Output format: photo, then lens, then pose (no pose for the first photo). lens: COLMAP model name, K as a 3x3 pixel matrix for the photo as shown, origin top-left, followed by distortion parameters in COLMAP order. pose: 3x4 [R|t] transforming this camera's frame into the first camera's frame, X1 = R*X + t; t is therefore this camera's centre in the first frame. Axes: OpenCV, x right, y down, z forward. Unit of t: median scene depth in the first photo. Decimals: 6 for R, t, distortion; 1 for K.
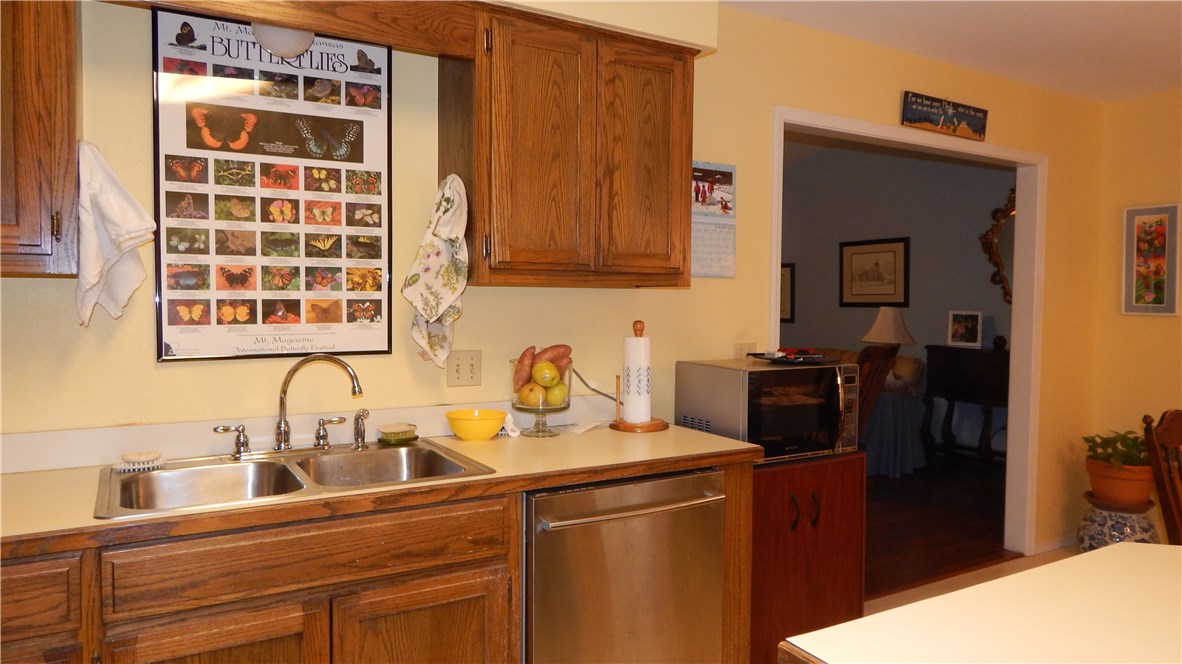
lens RADIAL K [[783.3, 0, 592.3], [0, 783.3, 325.9], [0, 0, 1]] dist [0.010535, -0.010452]
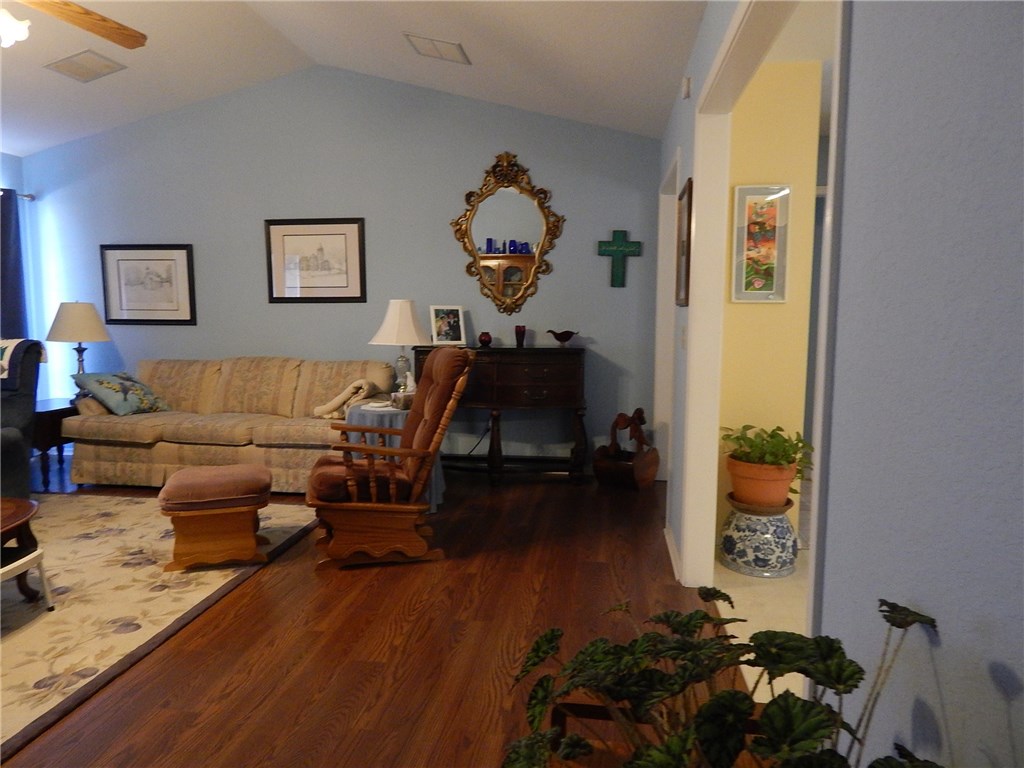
lens RADIAL K [[679.8, 0, 517.7], [0, 679.8, 378.4], [0, 0, 1]] dist [0.010296, -0.011560]
pose [[0.620605, -0.084963, 0.779507, -0.080624], [0.028283, 0.995891, 0.086030, -0.000854], [-0.783613, -0.031344, 0.620458, 0.458908]]
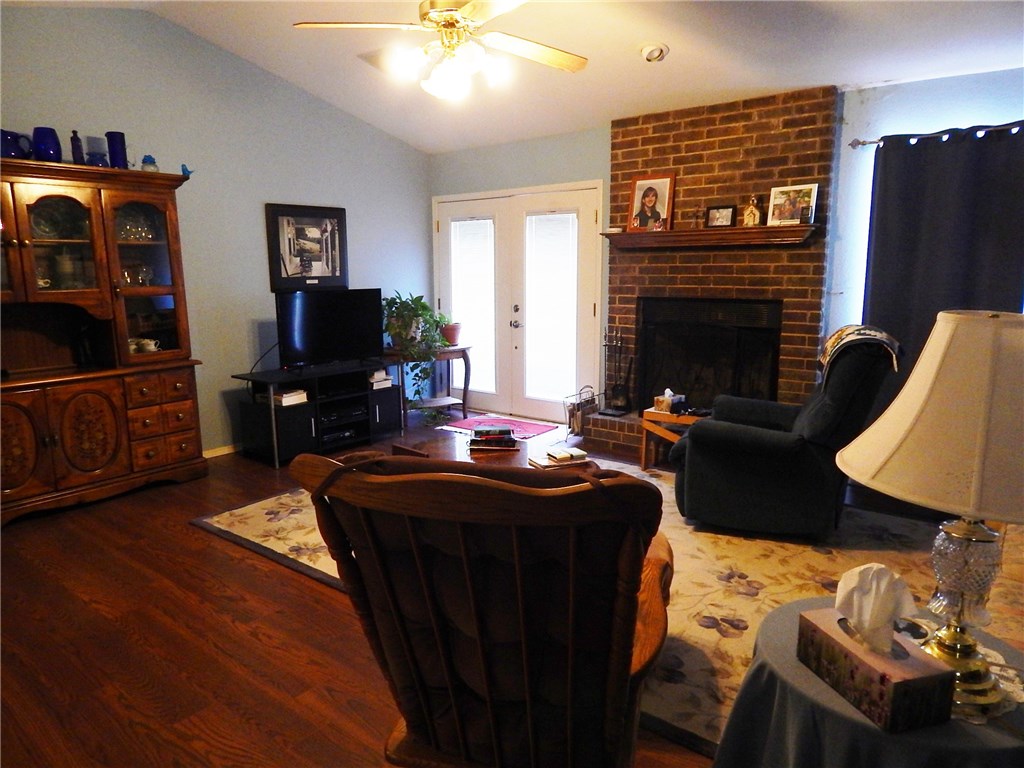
lens RADIAL K [[679.8, 0, 514.6], [0, 679.8, 378.4], [0, 0, 1]] dist [0.010296, -0.011560]
pose [[0.356131, 0.139035, -0.924035, 0.477276], [-0.023446, 0.989887, 0.139907, -0.027975], [0.934142, -0.028160, 0.355789, 0.777920]]
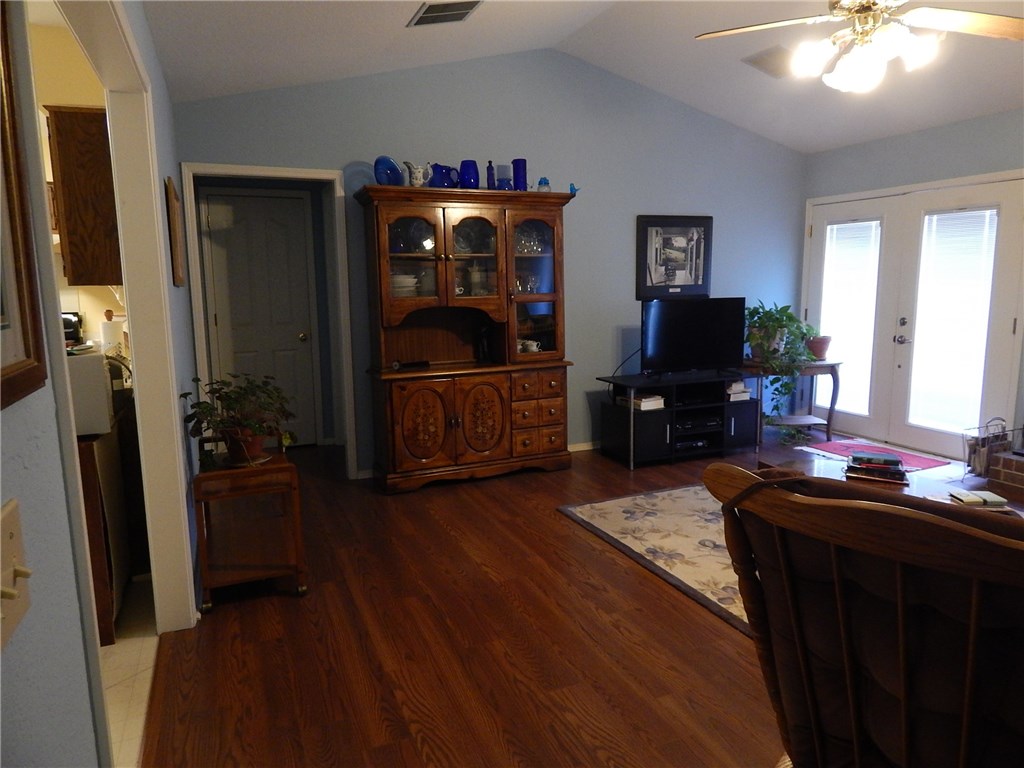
lens RADIAL K [[679.8, 0, 513.1], [0, 679.8, 377.8], [0, 0, 1]] dist [0.010296, -0.011560]
pose [[-0.128677, 0.134189, -0.982566, 0.473088], [-0.025527, 0.990026, 0.138551, -0.027091], [0.991358, 0.042910, -0.123968, 0.755921]]
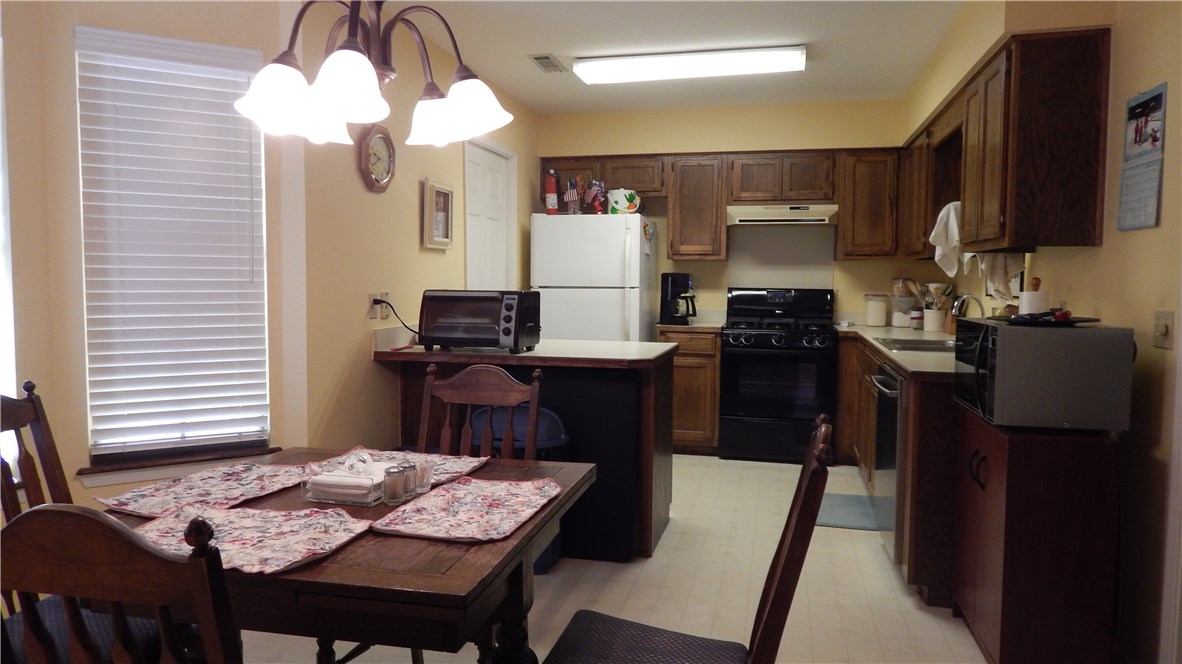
lens RADIAL K [[783.3, 0, 593.5], [0, 783.3, 325.9], [0, 0, 1]] dist [0.010535, -0.010452]
pose [[-0.697723, 0.028839, -0.715787, 0.530216], [-0.044755, 0.995483, 0.083733, 0.000553], [0.714968, 0.090457, -0.693280, 0.544021]]
